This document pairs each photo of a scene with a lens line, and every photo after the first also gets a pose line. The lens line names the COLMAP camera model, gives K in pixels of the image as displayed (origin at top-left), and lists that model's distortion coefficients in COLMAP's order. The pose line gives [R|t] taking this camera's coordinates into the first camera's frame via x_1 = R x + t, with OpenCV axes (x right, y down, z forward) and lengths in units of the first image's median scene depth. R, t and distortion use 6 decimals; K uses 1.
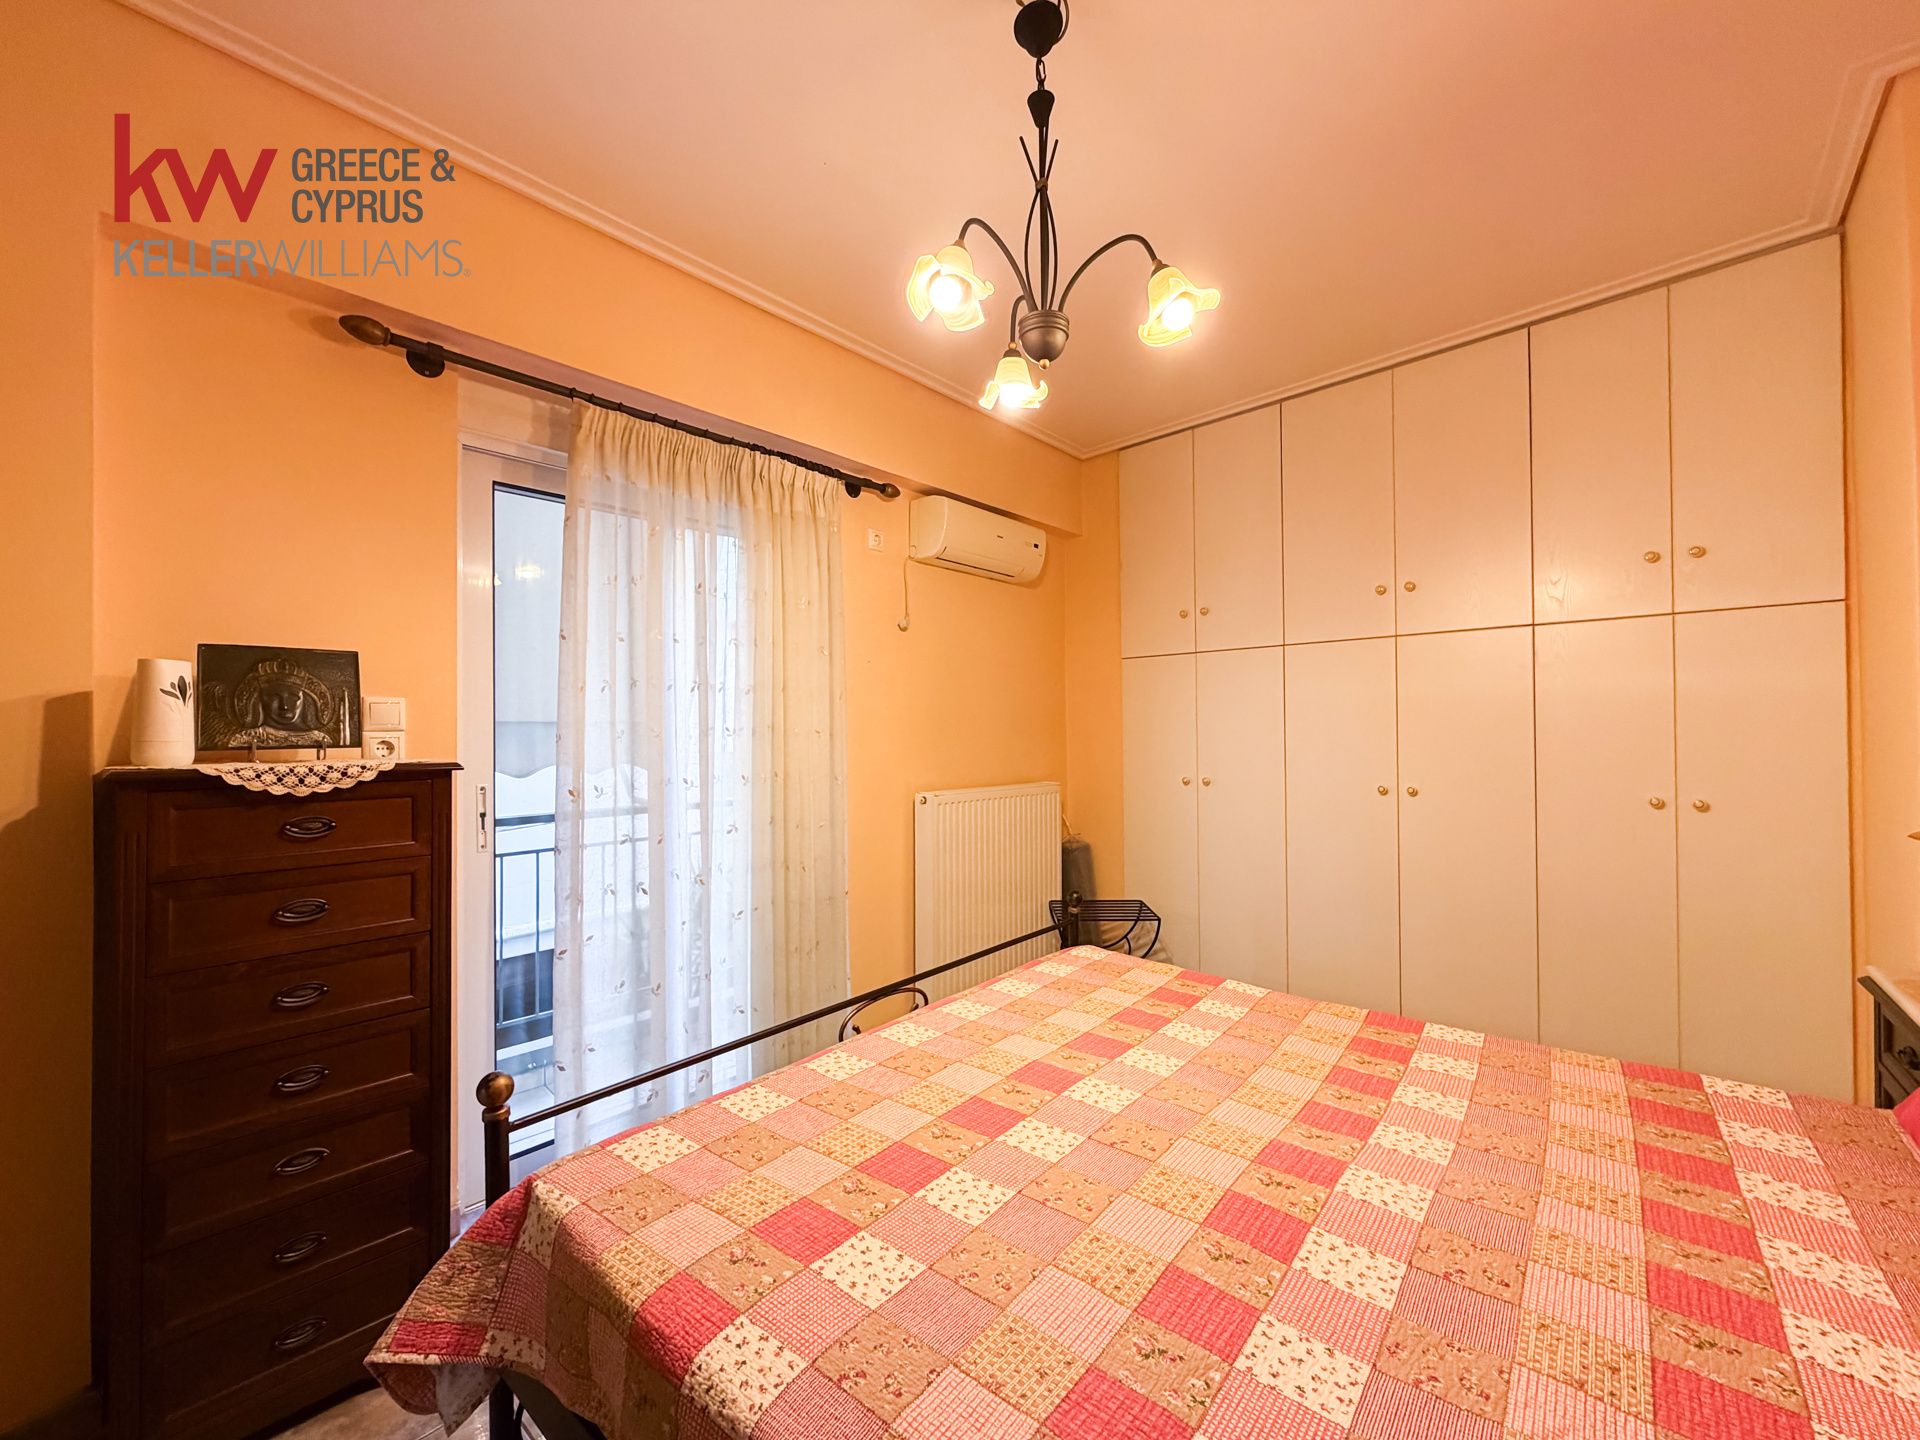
lens RADIAL K [[771.6, 0, 952.8], [0, 771.6, 721.6], [0, 0, 1]] dist [-0.000838, -0.000099]
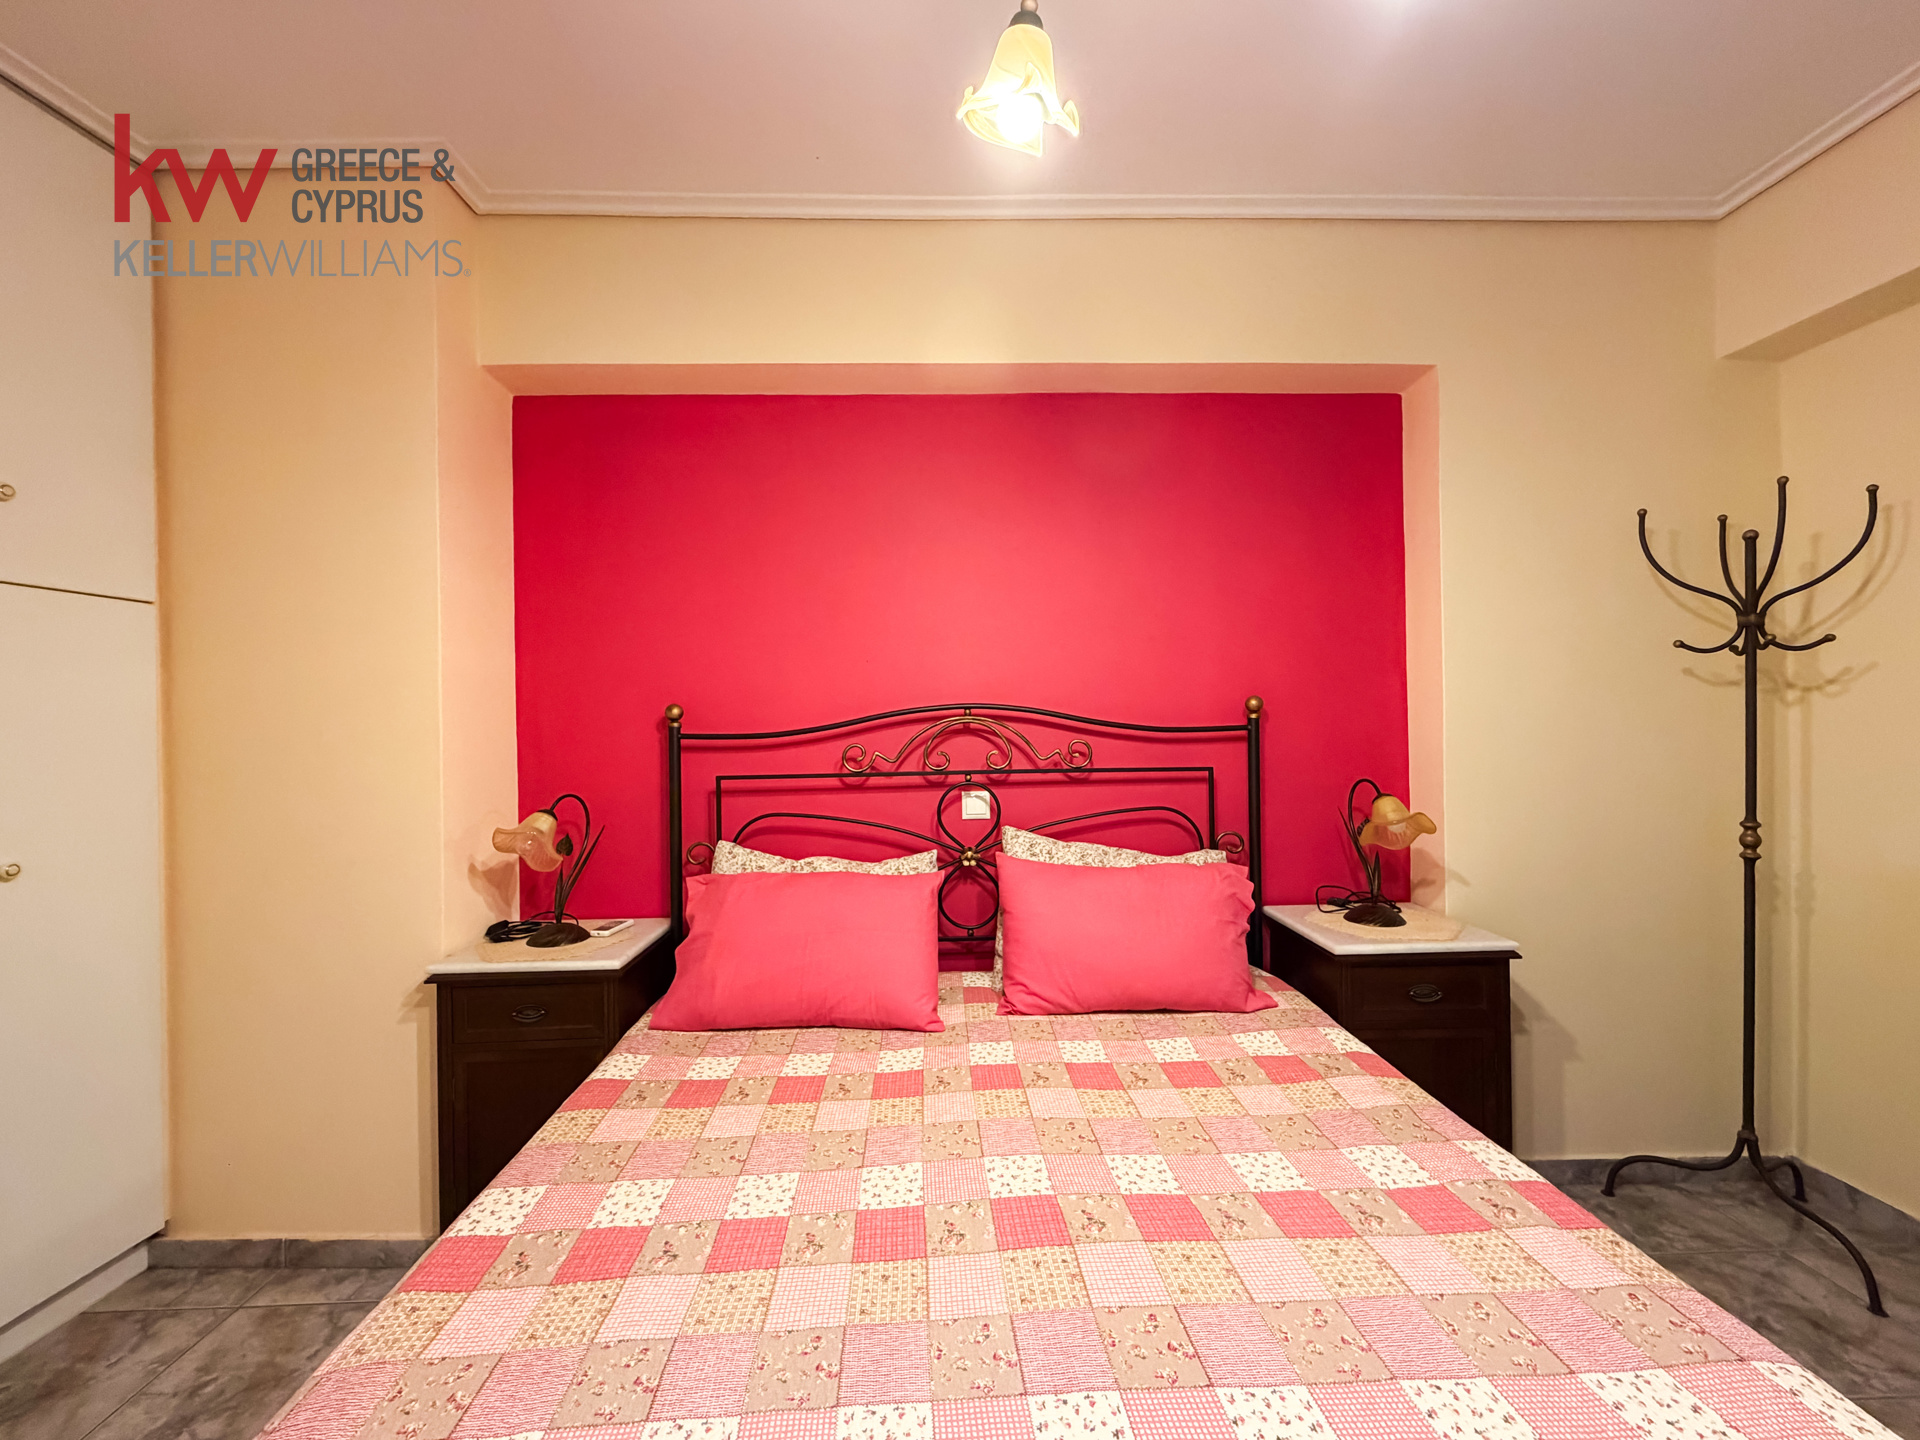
lens RADIAL K [[771.6, 0, 955.4], [0, 771.6, 722.0], [0, 0, 1]] dist [-0.000838, -0.000099]
pose [[-0.663156, 0.016229, 0.748305, -0.125004], [0.013712, 0.999861, -0.009533, -0.003800], [-0.748355, 0.003939, -0.663286, 1.240882]]
